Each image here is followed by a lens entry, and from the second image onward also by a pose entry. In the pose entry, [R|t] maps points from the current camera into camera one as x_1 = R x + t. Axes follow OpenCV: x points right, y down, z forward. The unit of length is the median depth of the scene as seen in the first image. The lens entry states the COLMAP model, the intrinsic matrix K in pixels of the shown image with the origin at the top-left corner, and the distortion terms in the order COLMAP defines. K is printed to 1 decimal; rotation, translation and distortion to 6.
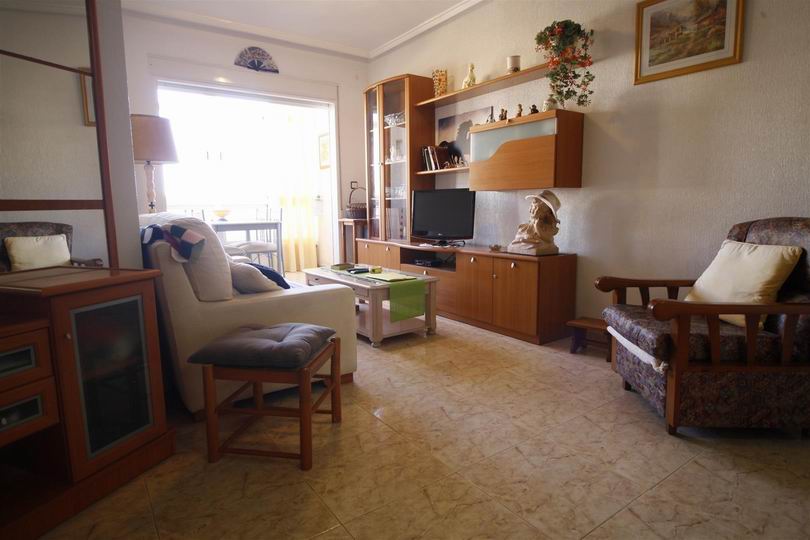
lens RADIAL K [[450.7, 0, 405.0], [0, 450.7, 270.0], [0, 0, 1]] dist [-0.001911, -0.000761]
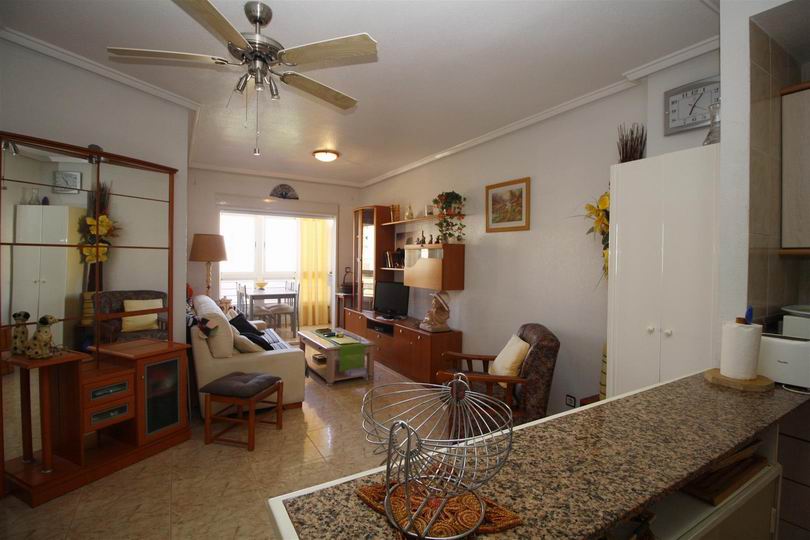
lens RADIAL K [[383.4, 0, 405.0], [0, 383.4, 270.0], [0, 0, 1]] dist [-0.002407, -0.000506]
pose [[0.996026, 0.026629, -0.084985, 0.320739], [-0.036259, 0.992834, -0.113865, -0.097868], [0.081344, 0.116494, 0.989855, -0.386279]]
